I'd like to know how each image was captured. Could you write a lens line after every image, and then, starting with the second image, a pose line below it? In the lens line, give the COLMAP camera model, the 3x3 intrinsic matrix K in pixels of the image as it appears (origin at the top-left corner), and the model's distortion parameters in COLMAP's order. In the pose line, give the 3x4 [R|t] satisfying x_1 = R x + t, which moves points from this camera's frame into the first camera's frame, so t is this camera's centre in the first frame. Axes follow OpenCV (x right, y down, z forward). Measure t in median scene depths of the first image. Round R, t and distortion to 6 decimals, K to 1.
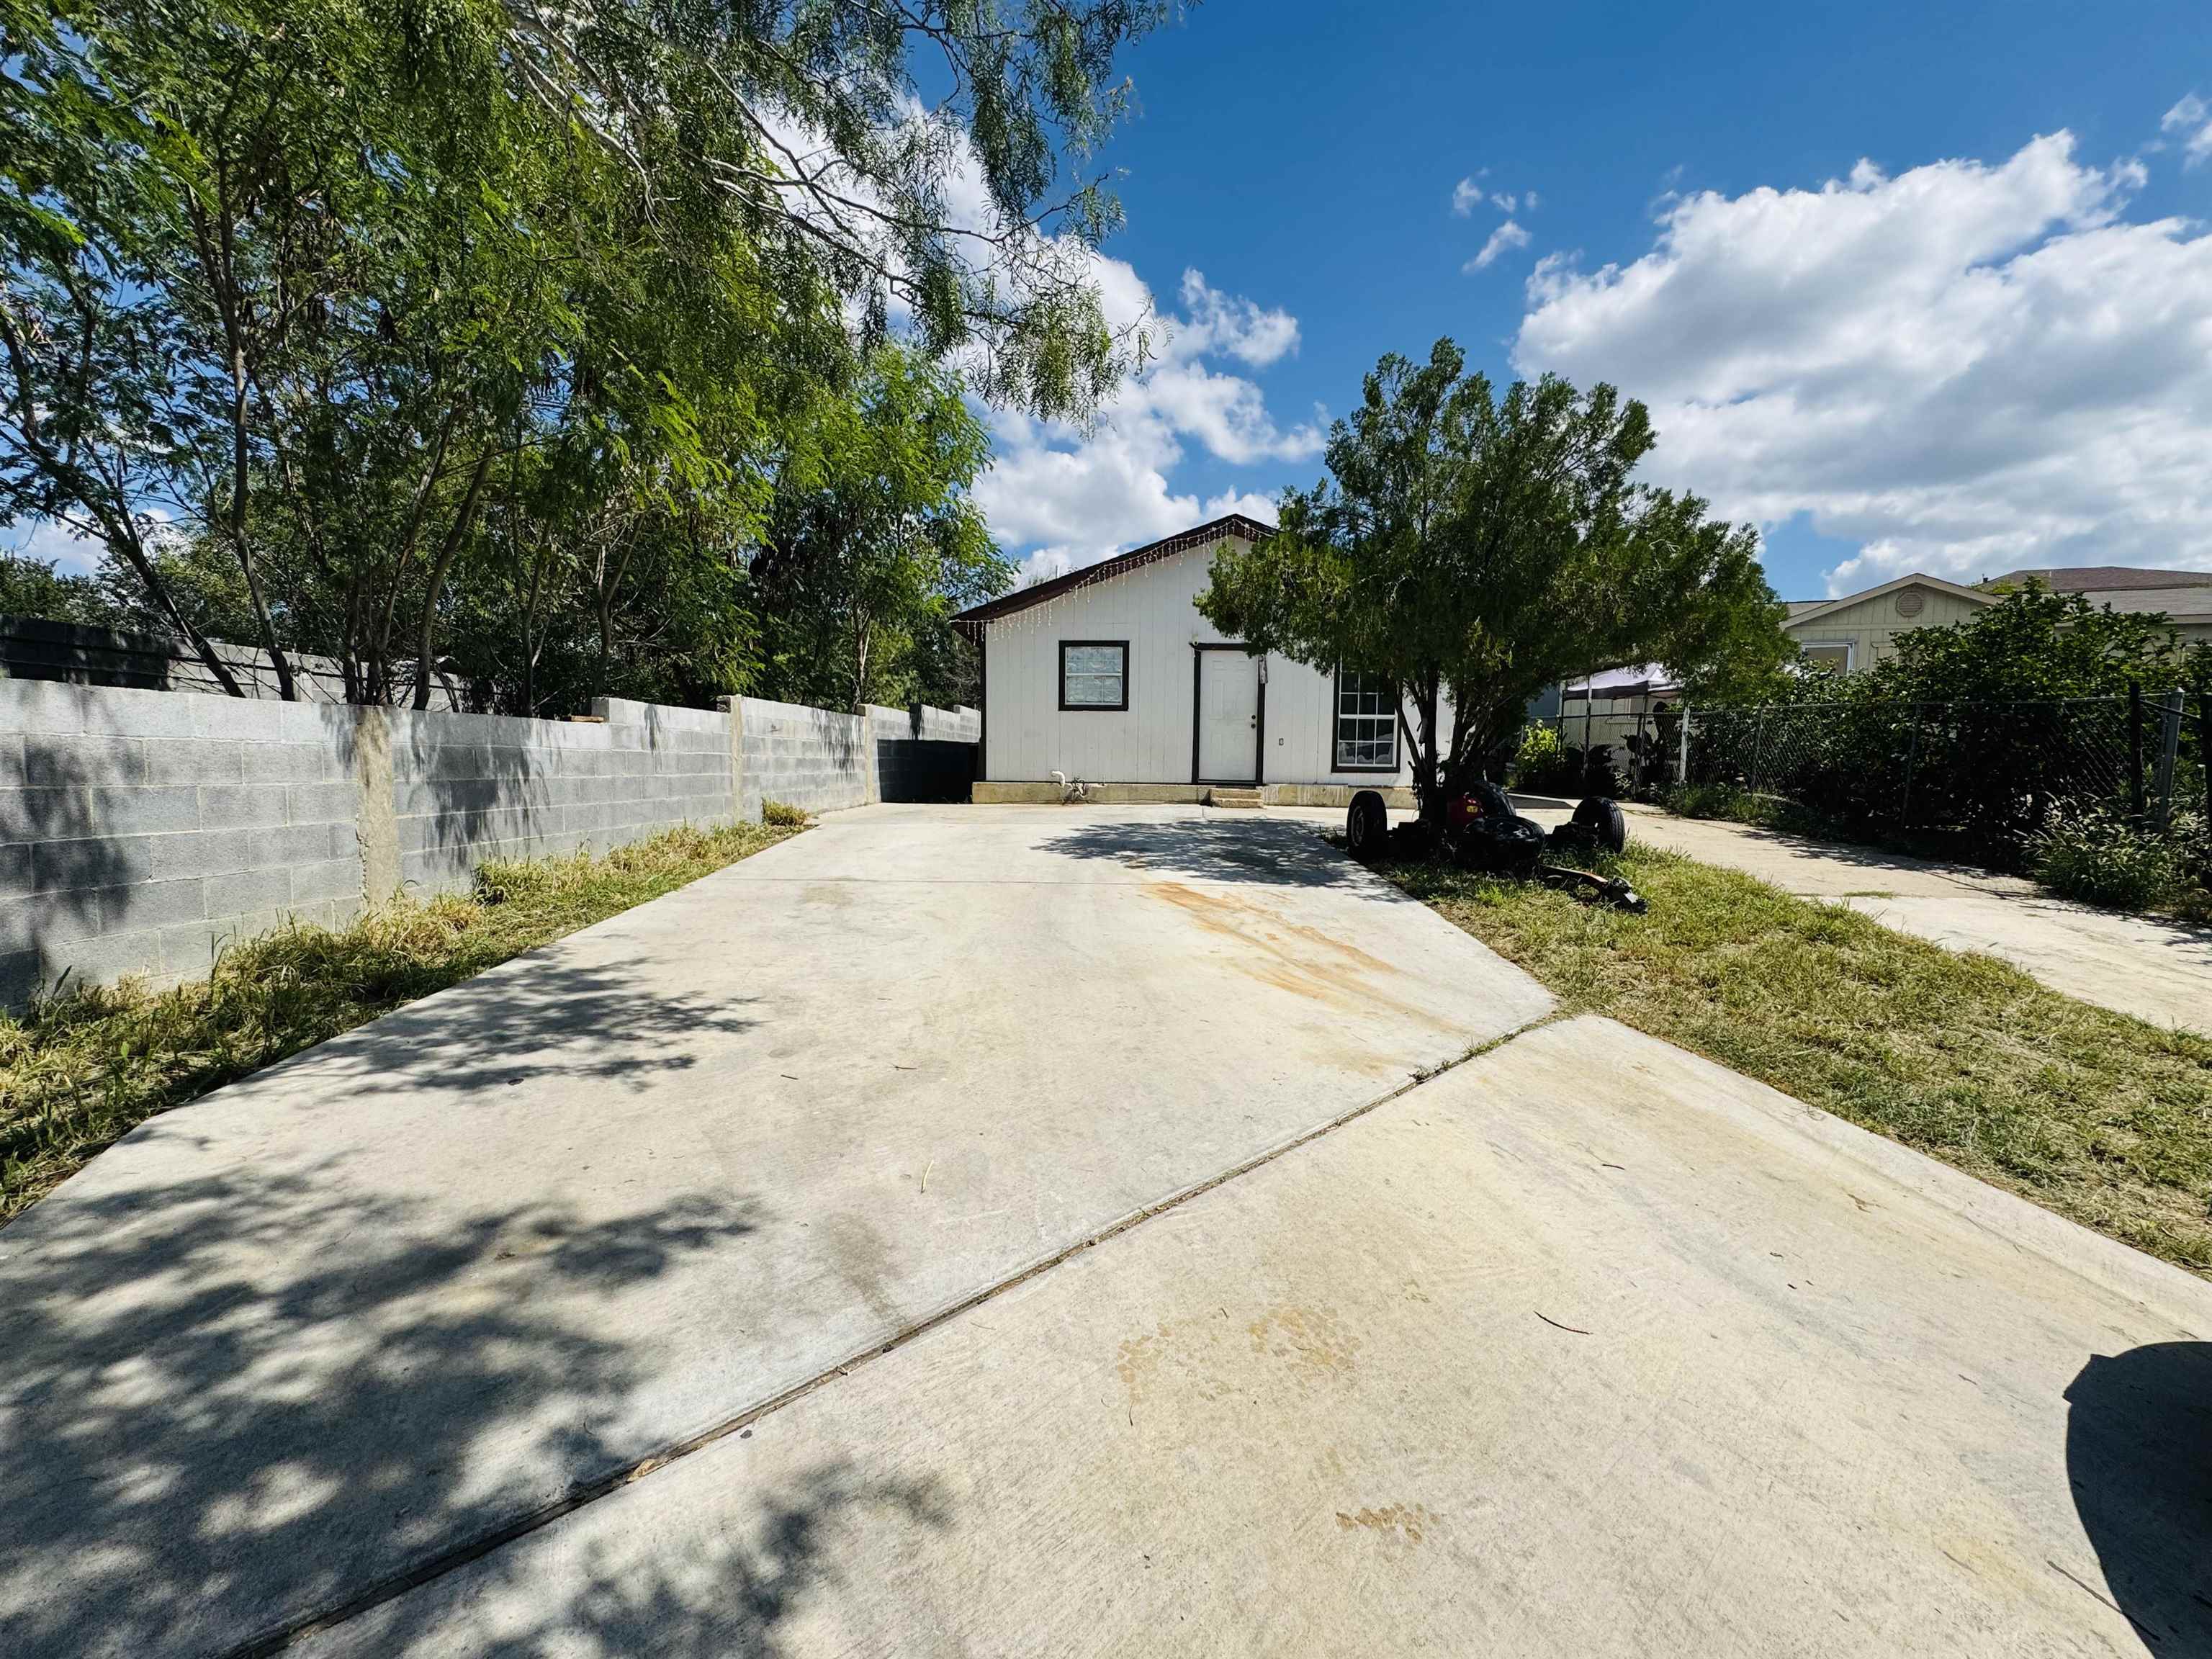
lens RADIAL K [[884.6, 0, 1101.6], [0, 884.6, 831.8], [0, 0, 1]] dist [-0.012503, 0.003466]
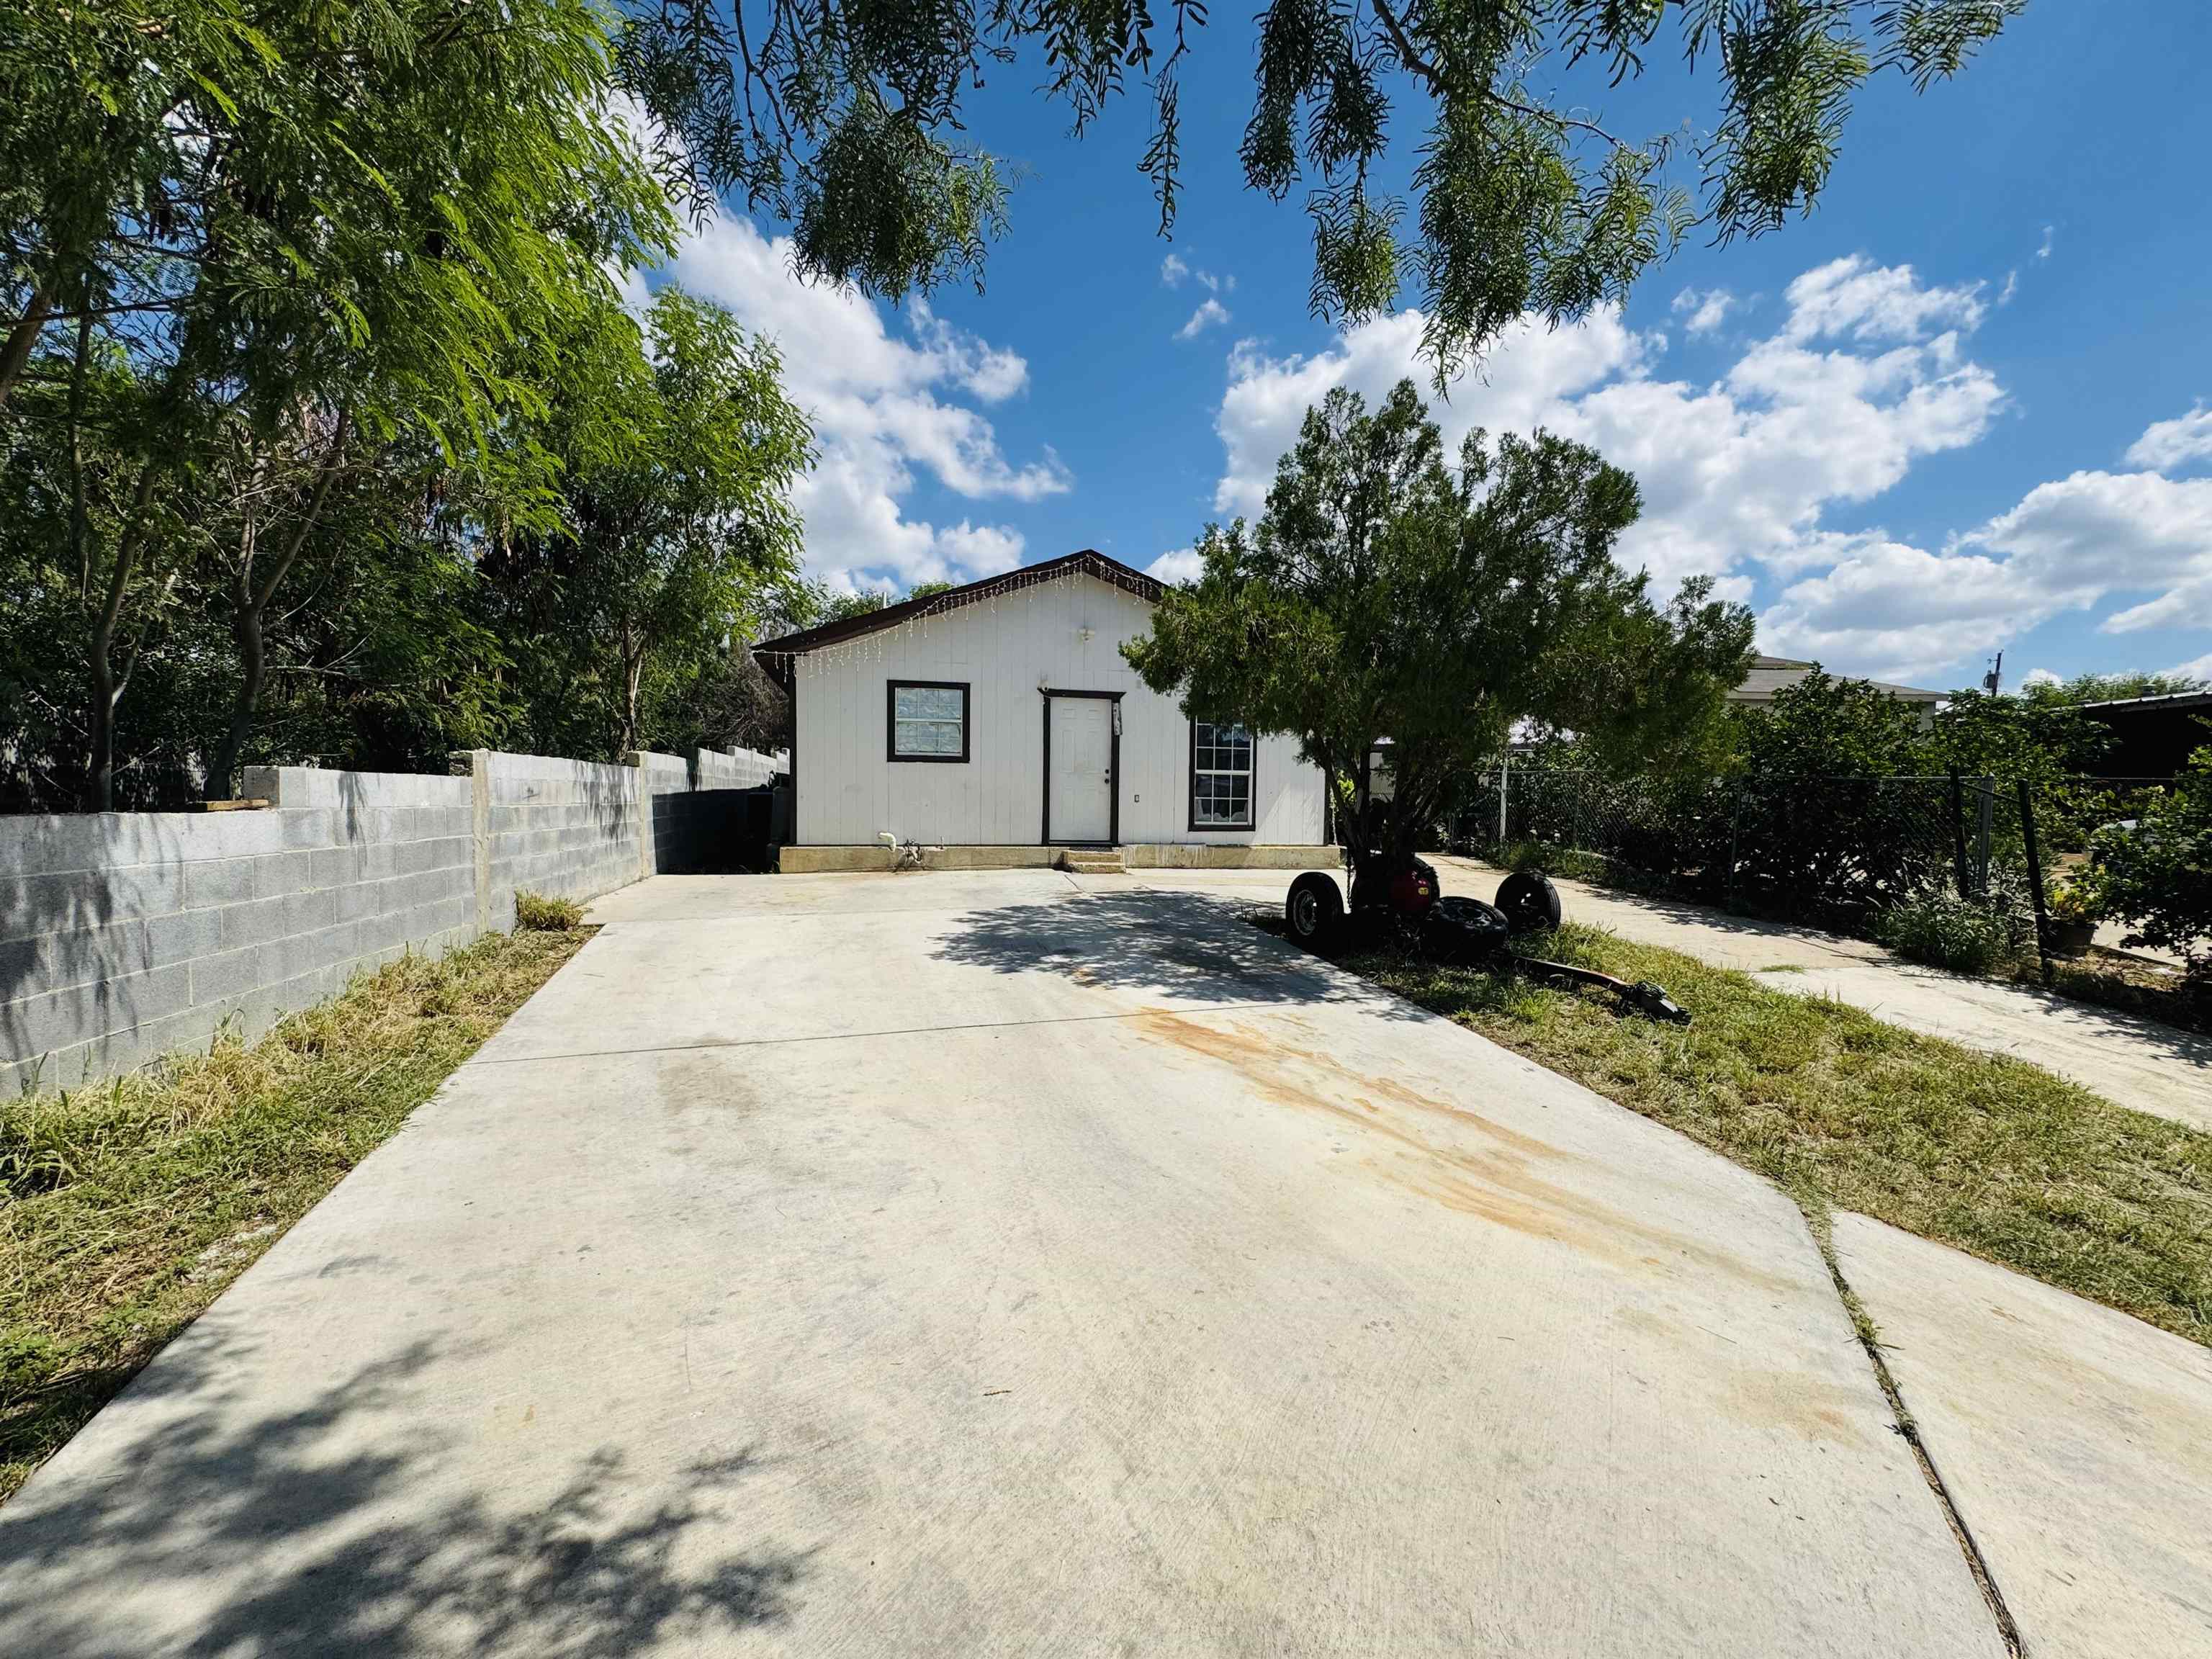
lens RADIAL K [[885.7, 0, 1102.9], [0, 885.7, 834.4], [0, 0, 1]] dist [-0.004214, 0.000748]
pose [[0.956653, -0.011149, 0.291018, -0.162112], [0.019935, 0.999430, -0.027244, -0.065321], [-0.290548, 0.031864, 0.956330, 0.214148]]
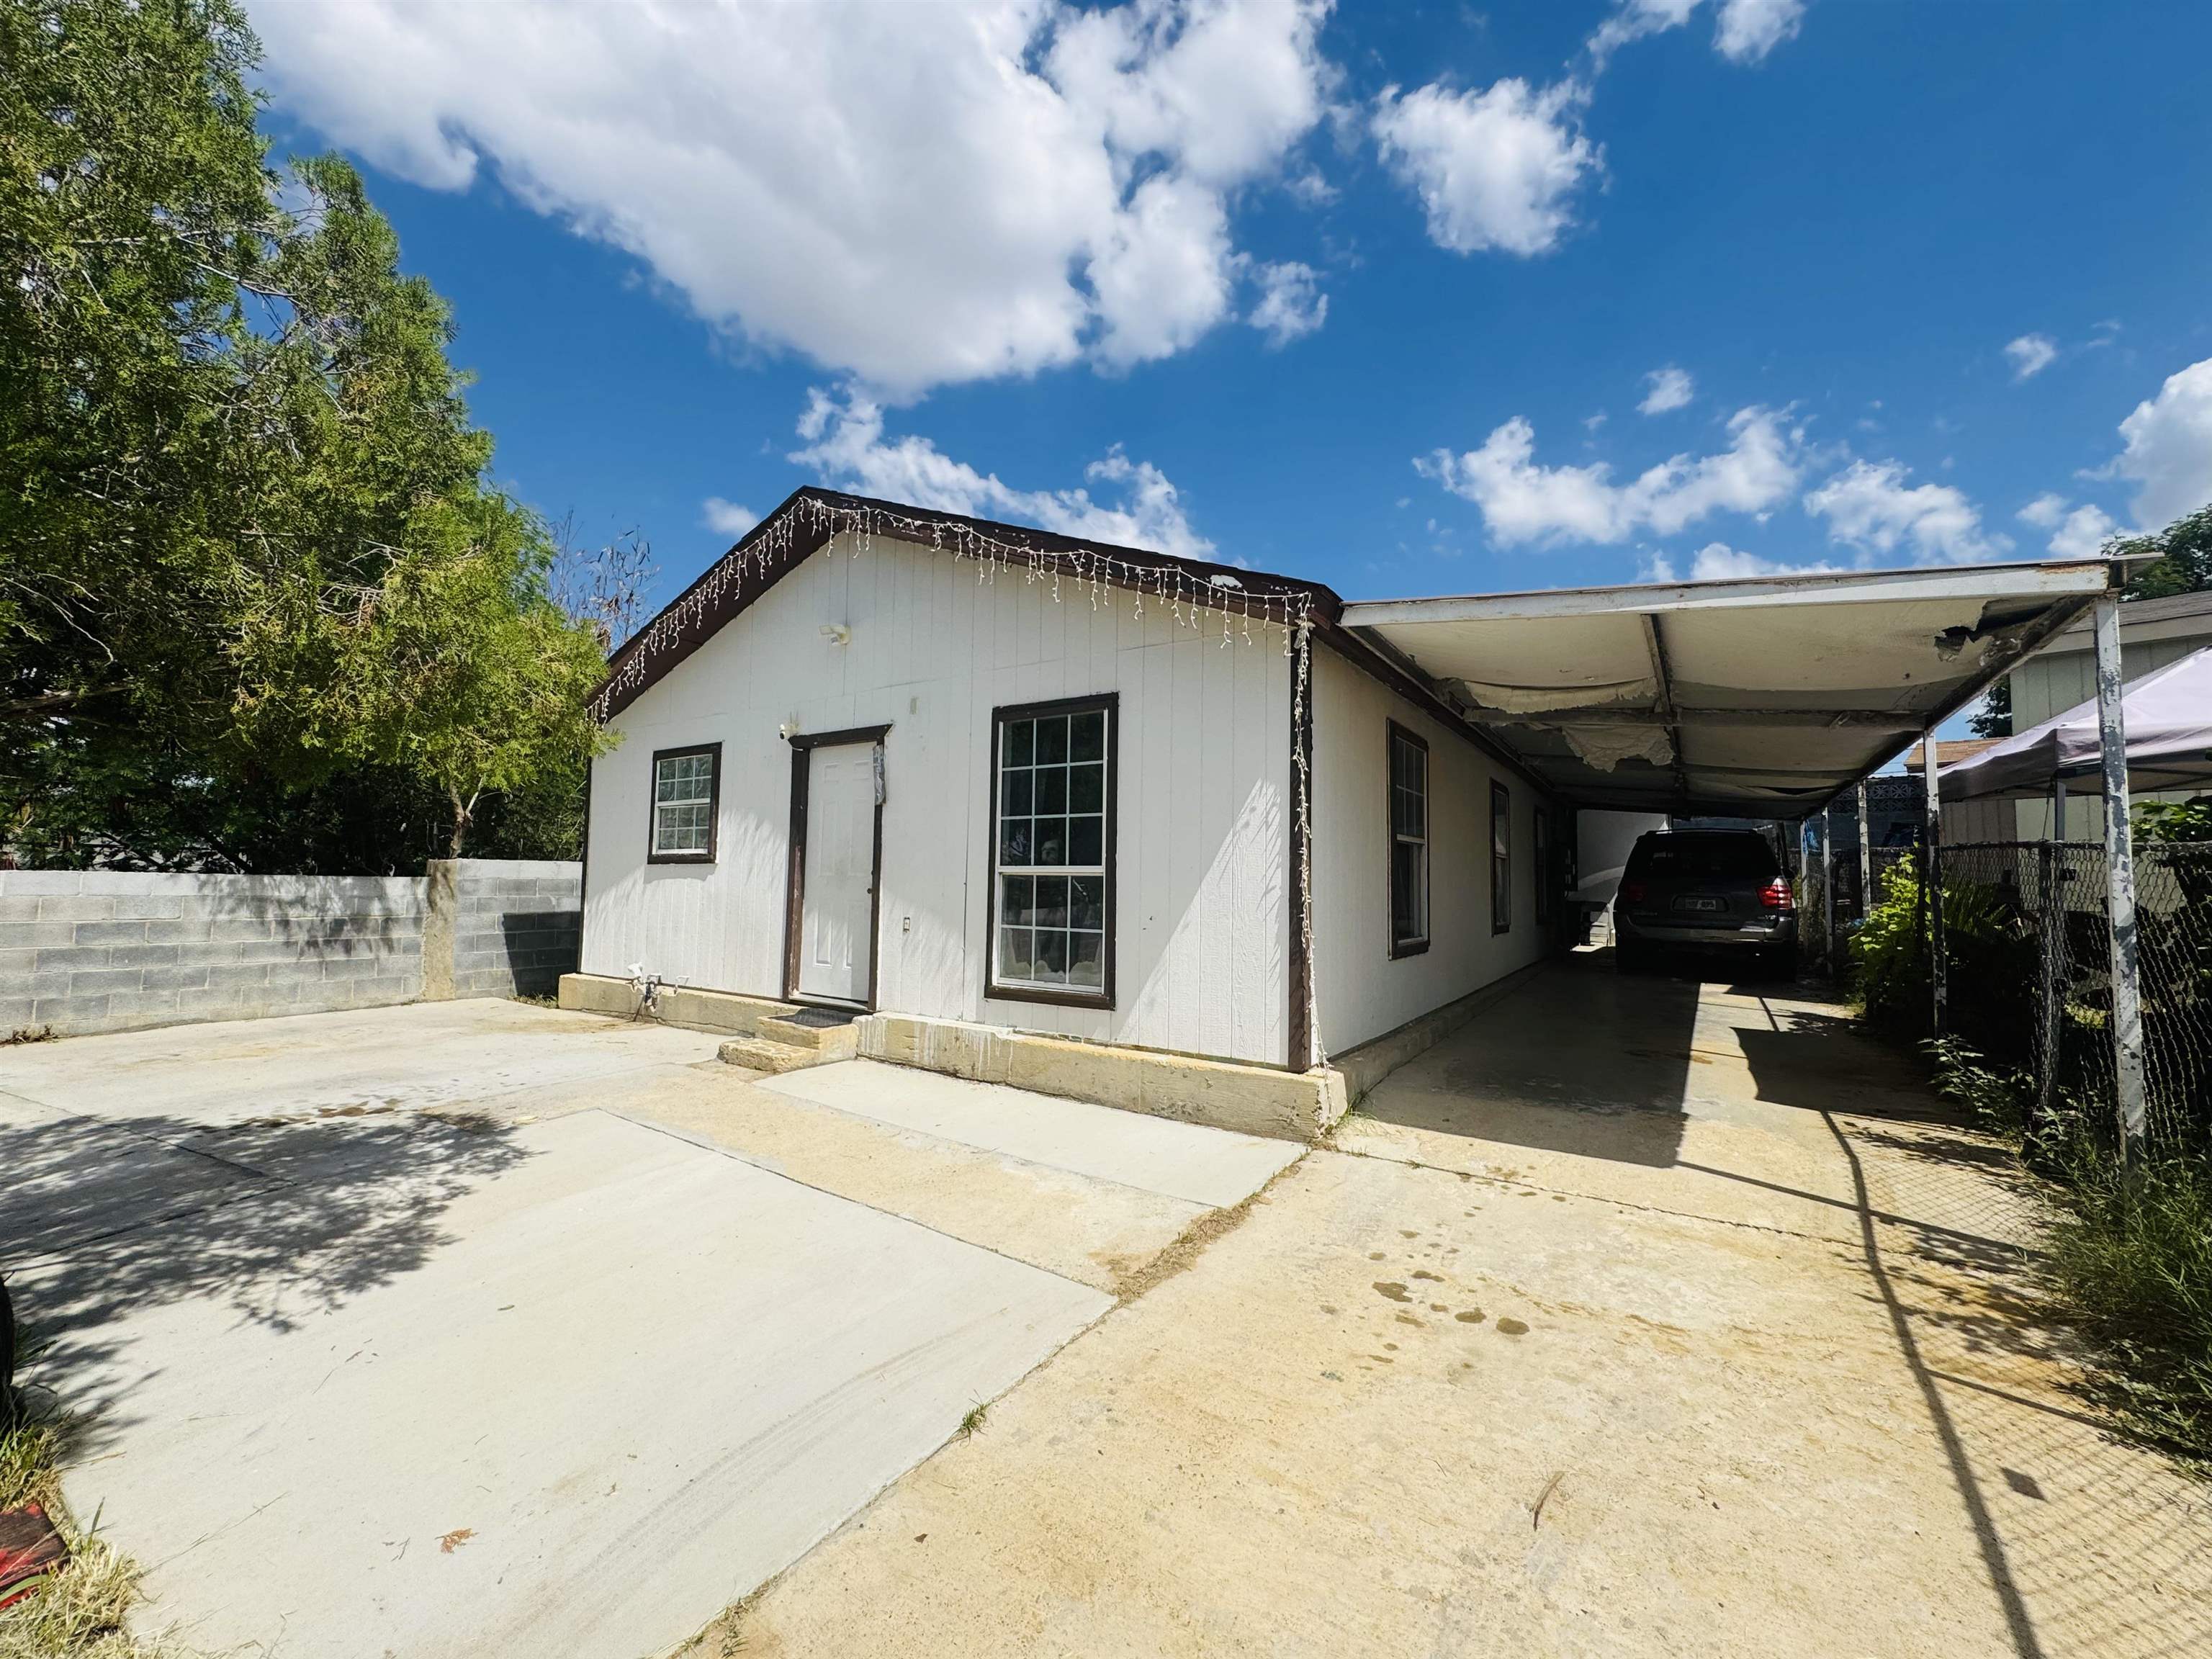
lens RADIAL K [[892.9, 0, 1106.0], [0, 892.9, 829.5], [0, 0, 1]] dist [-0.003706, 0.000108]
pose [[0.854642, -0.031961, -0.518234, 0.889335], [-0.044907, 0.989813, -0.135104, -0.151555], [0.517273, 0.138738, 0.844500, 1.061066]]
